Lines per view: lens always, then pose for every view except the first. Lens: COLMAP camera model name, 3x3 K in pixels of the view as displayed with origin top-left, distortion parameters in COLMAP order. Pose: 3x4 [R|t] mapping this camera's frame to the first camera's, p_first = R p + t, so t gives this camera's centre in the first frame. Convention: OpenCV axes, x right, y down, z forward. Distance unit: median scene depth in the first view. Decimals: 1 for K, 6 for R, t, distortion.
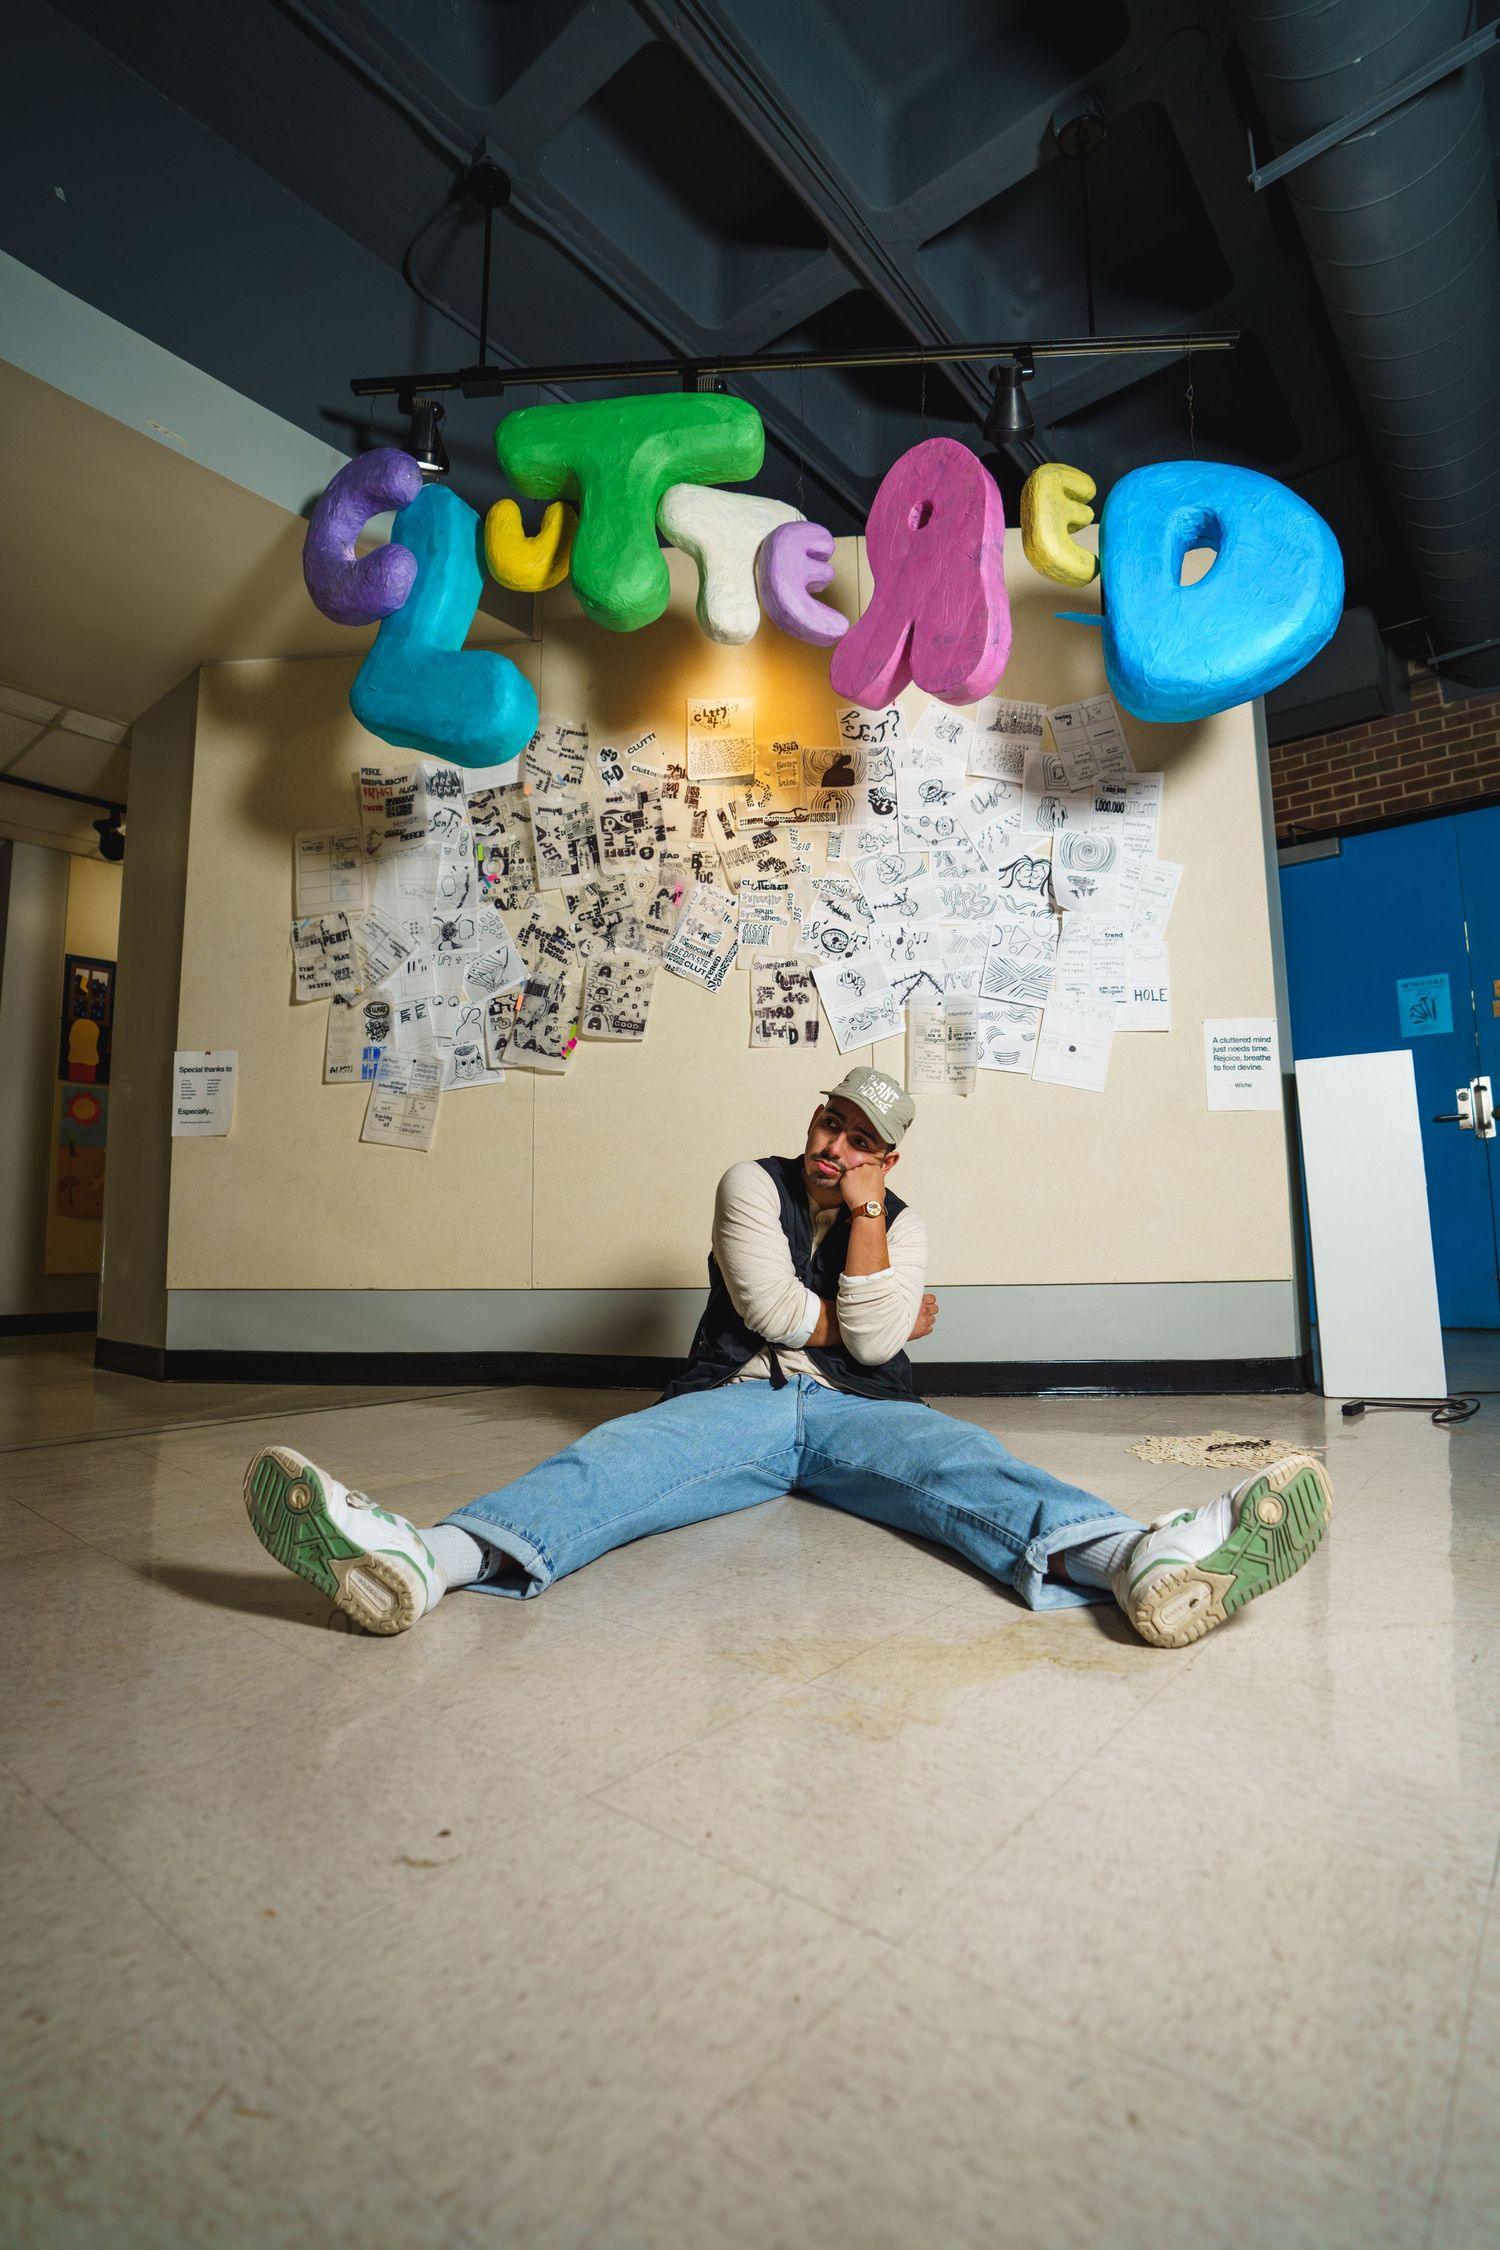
lens RADIAL K [[1071.8, 0, 758.6], [0, 1071.8, 1122.6], [0, 0, 1]] dist [-0.075443, 0.031452]
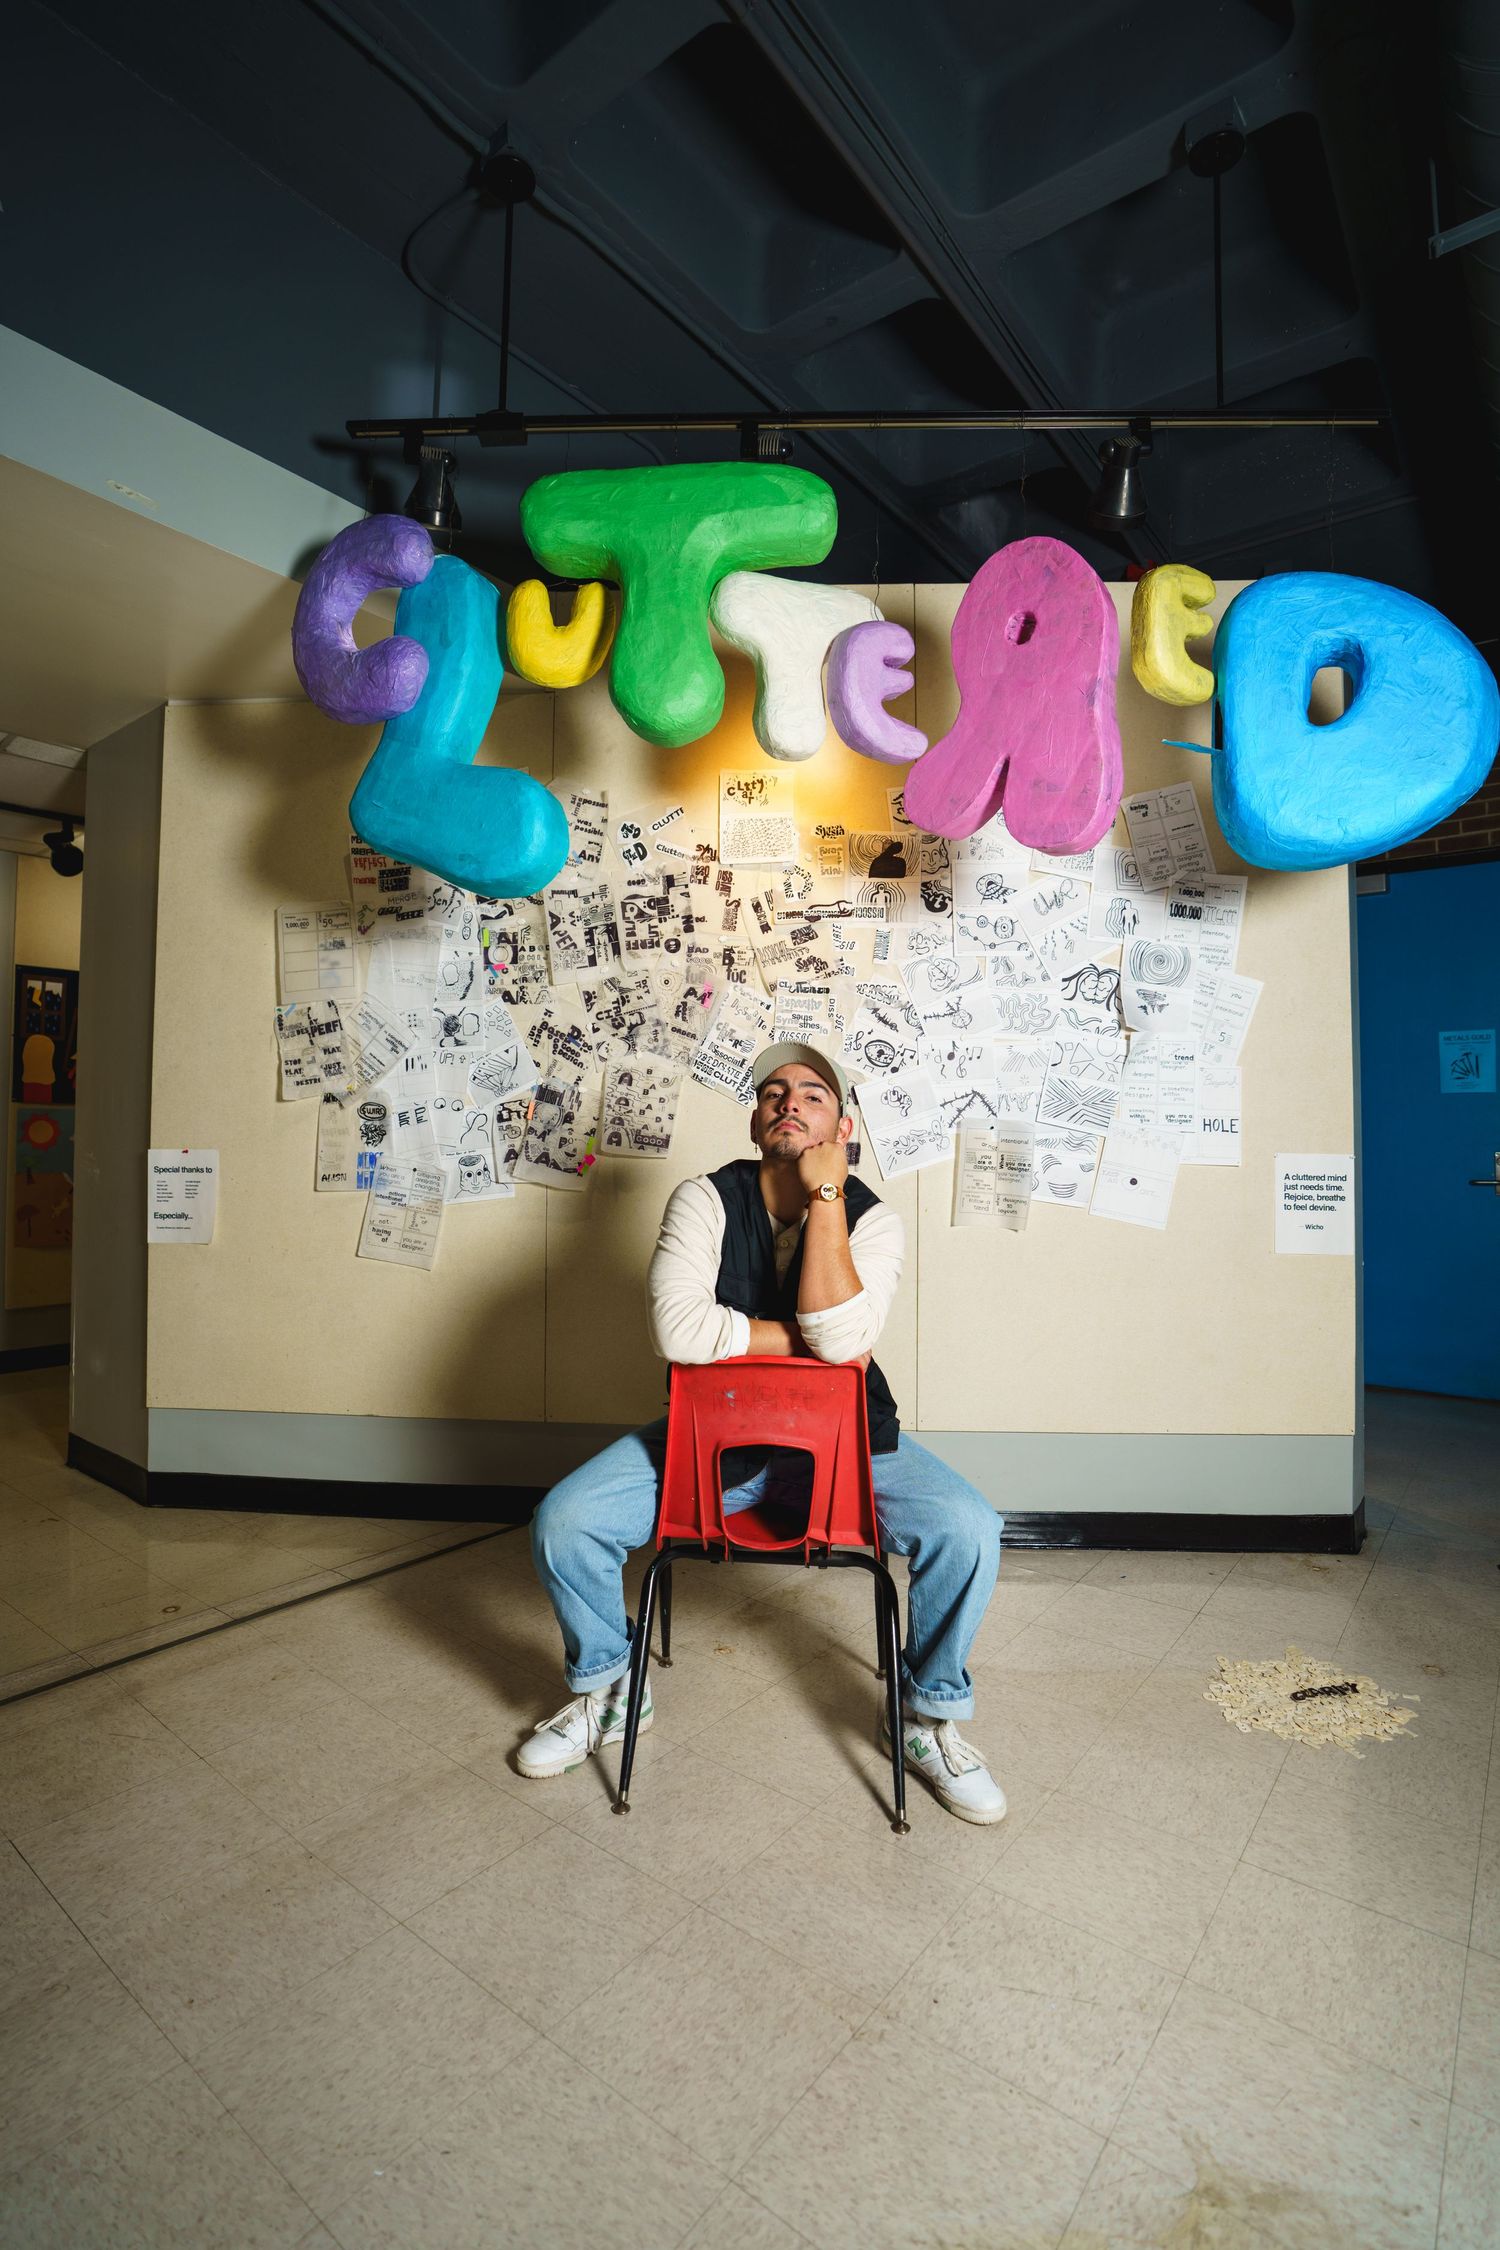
lens RADIAL K [[1081.0, 0, 735.8], [0, 1081.0, 1101.9], [0, 0, 1]] dist [-0.075165, 0.030310]
pose [[0.999620, 0.019021, 0.019957, -0.068287], [-0.020463, 0.996994, 0.074731, -0.193452], [-0.018476, -0.075111, 0.997004, 0.080980]]
